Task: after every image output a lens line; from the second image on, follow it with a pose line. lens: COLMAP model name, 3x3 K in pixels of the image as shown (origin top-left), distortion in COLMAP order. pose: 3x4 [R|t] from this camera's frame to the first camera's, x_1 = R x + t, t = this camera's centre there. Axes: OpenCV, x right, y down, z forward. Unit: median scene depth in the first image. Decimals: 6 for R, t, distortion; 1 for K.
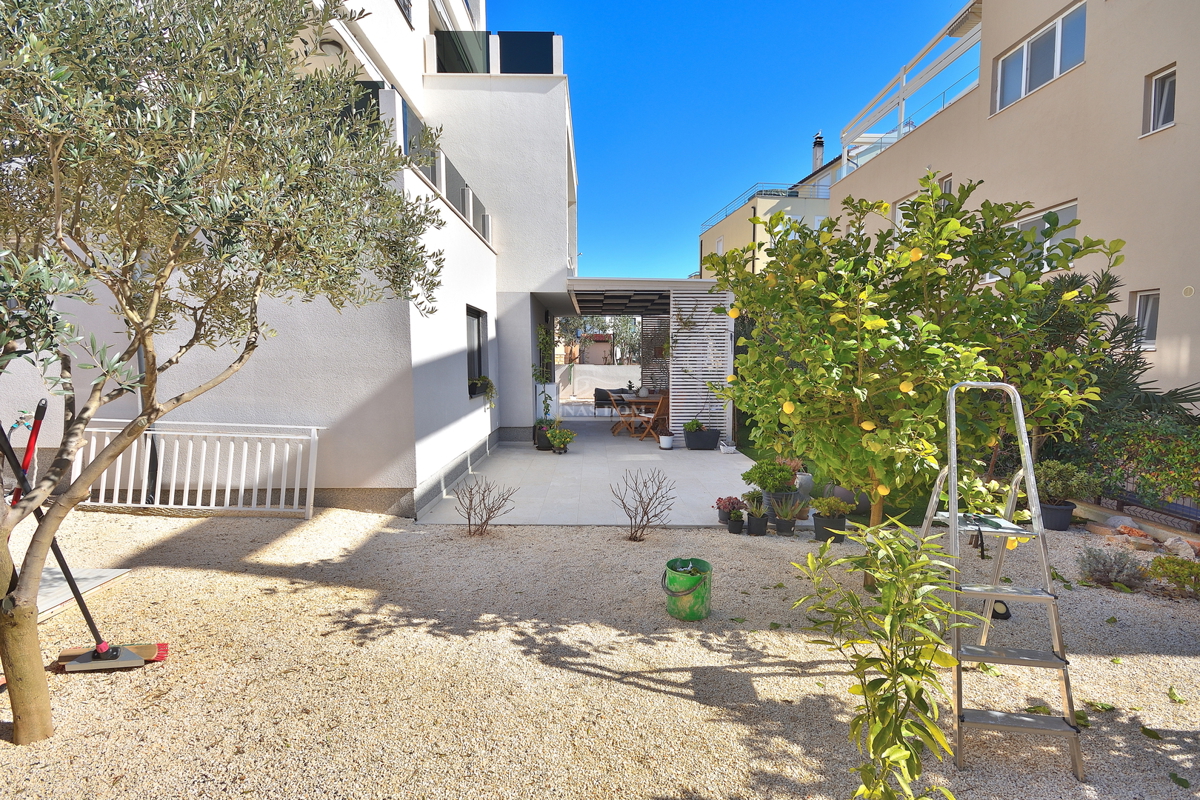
lens RADIAL K [[534.1, 0, 603.5], [0, 534.1, 405.2], [0, 0, 1]] dist [0.023151, -0.019726]
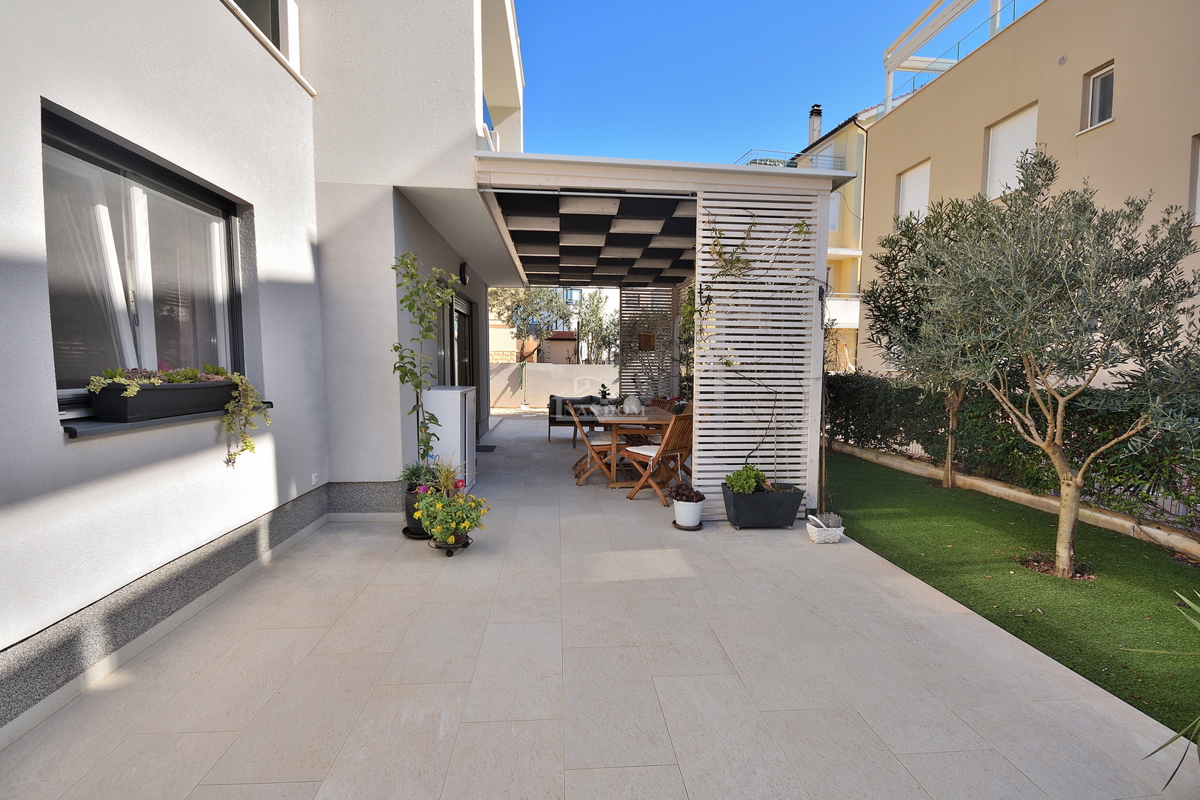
lens RADIAL K [[534.1, 0, 603.5], [0, 534.1, 405.2], [0, 0, 1]] dist [0.023151, -0.019726]
pose [[0.997795, 0.002921, 0.066311, 0.010640], [-0.002242, 0.999944, -0.010305, -0.020607], [-0.066338, 0.010133, 0.997746, 0.526859]]
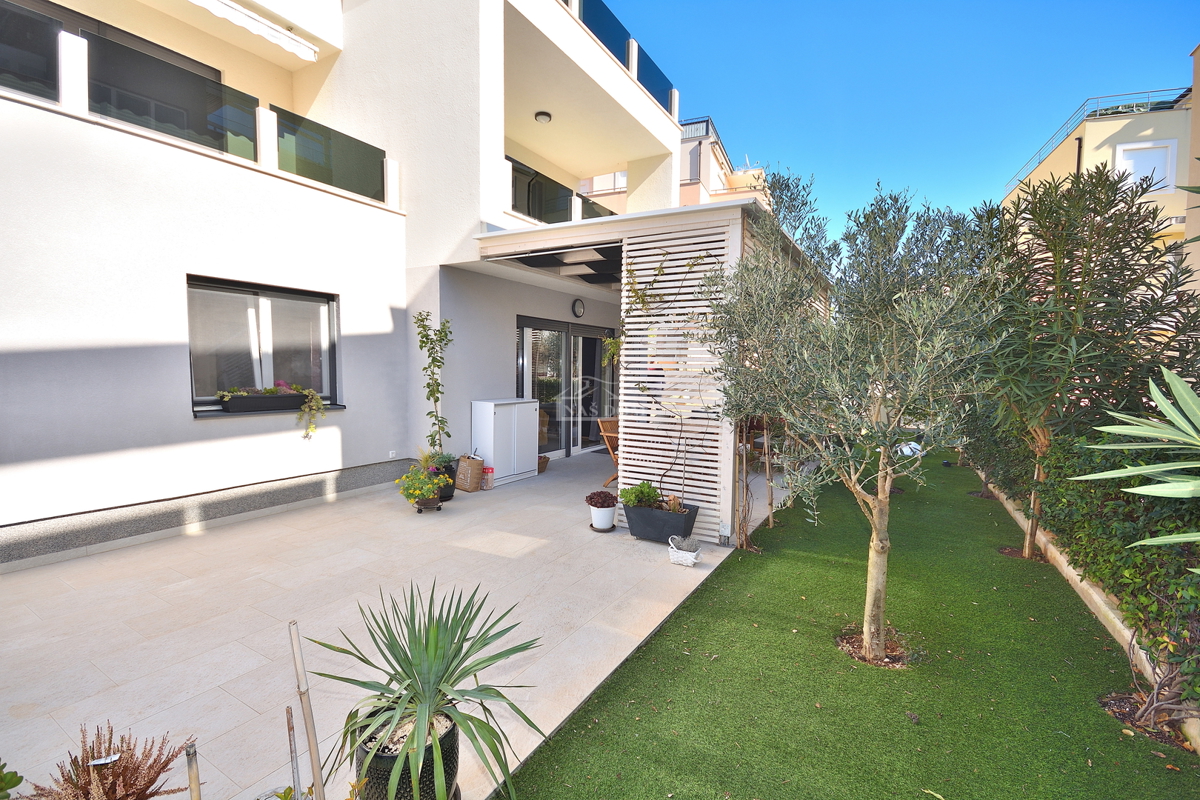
lens RADIAL K [[522.7, 0, 602.9], [0, 522.7, 405.3], [0, 0, 1]] dist [0.021059, -0.019240]
pose [[0.853218, 0.049514, -0.519199, 0.387769], [-0.060912, 0.998131, -0.004911, -0.041552], [0.517985, 0.035815, 0.854639, 0.534012]]
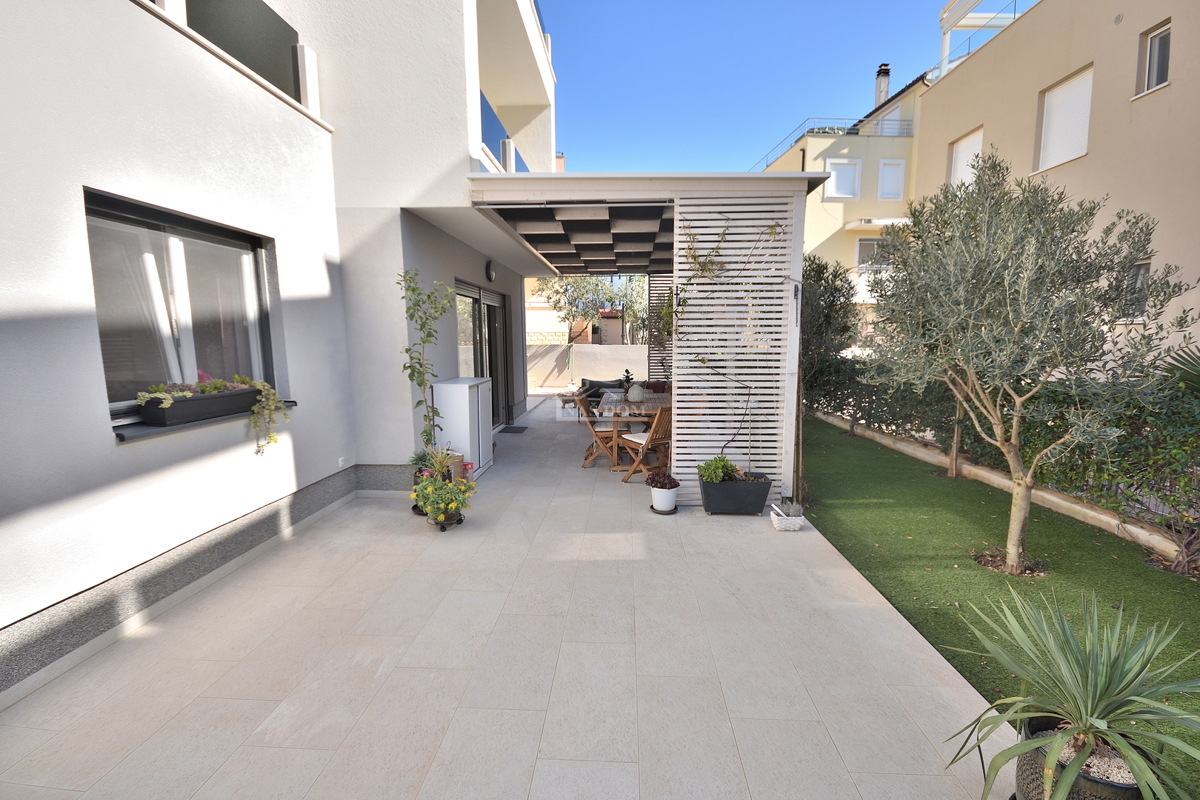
lens RADIAL K [[522.7, 0, 602.9], [0, 522.7, 405.3], [0, 0, 1]] dist [0.021059, -0.019240]
pose [[0.997896, 0.004281, -0.064701, 0.089815], [-0.001615, 0.999150, 0.041191, -0.040702], [0.064822, -0.041000, 0.997054, 0.490753]]
